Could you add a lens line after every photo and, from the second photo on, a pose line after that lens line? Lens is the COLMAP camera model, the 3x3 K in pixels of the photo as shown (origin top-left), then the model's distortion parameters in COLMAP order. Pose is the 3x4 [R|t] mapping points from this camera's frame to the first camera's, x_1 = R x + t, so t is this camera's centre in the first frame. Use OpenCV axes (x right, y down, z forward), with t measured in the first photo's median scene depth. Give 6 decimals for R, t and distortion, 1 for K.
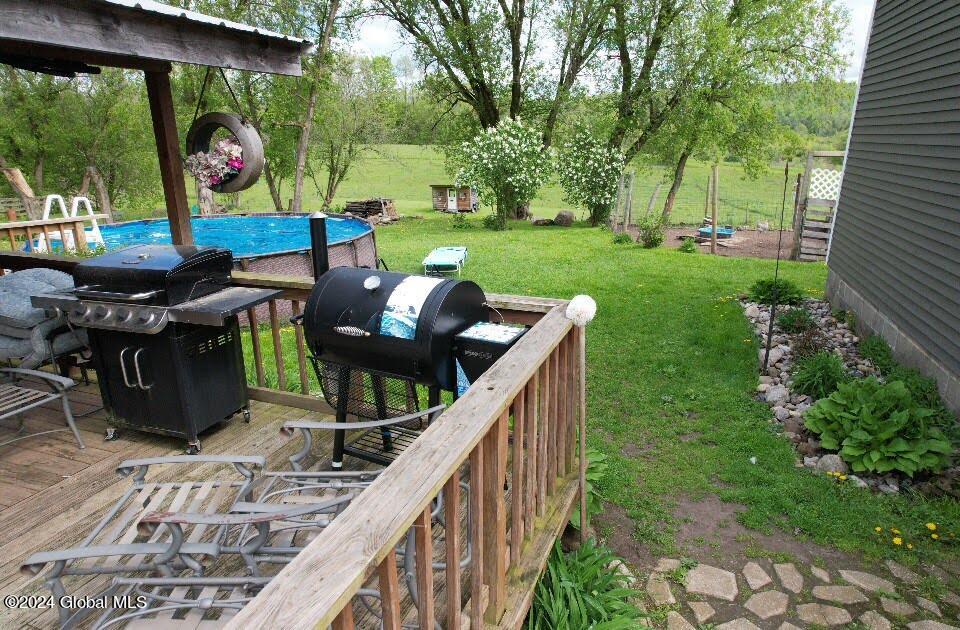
lens RADIAL K [[564.3, 0, 480.0], [0, 564.3, 315.0], [0, 0, 1]] dist [-0.040993, 0.044473]
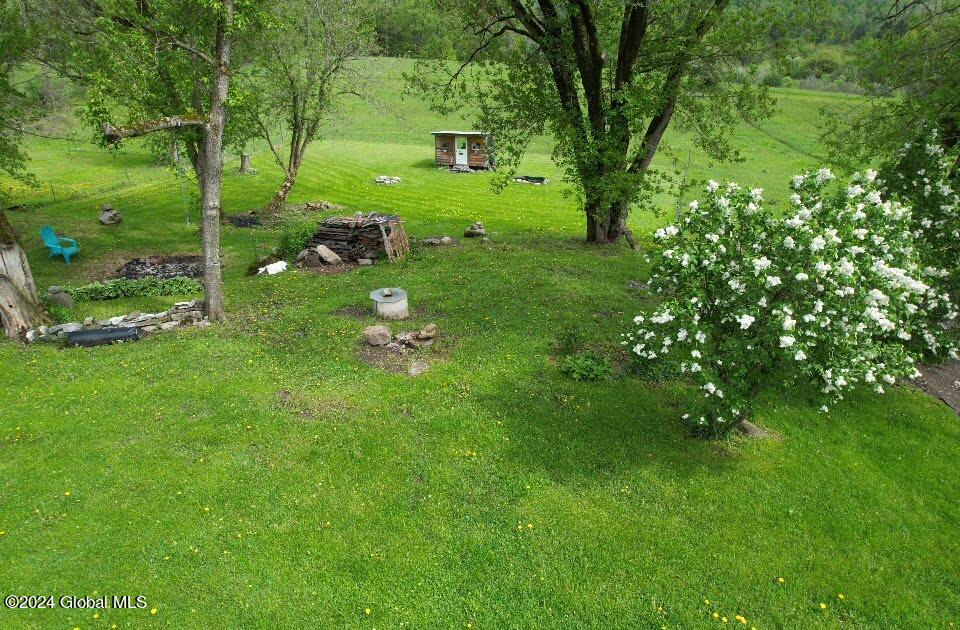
lens RADIAL K [[564.3, 0, 480.0], [0, 564.3, 315.0], [0, 0, 1]] dist [-0.040993, 0.044473]
pose [[0.999470, -0.006617, 0.031883, -0.086050], [0.001776, 0.988754, 0.149539, -0.178017], [-0.032514, -0.149403, 0.988242, 0.389411]]
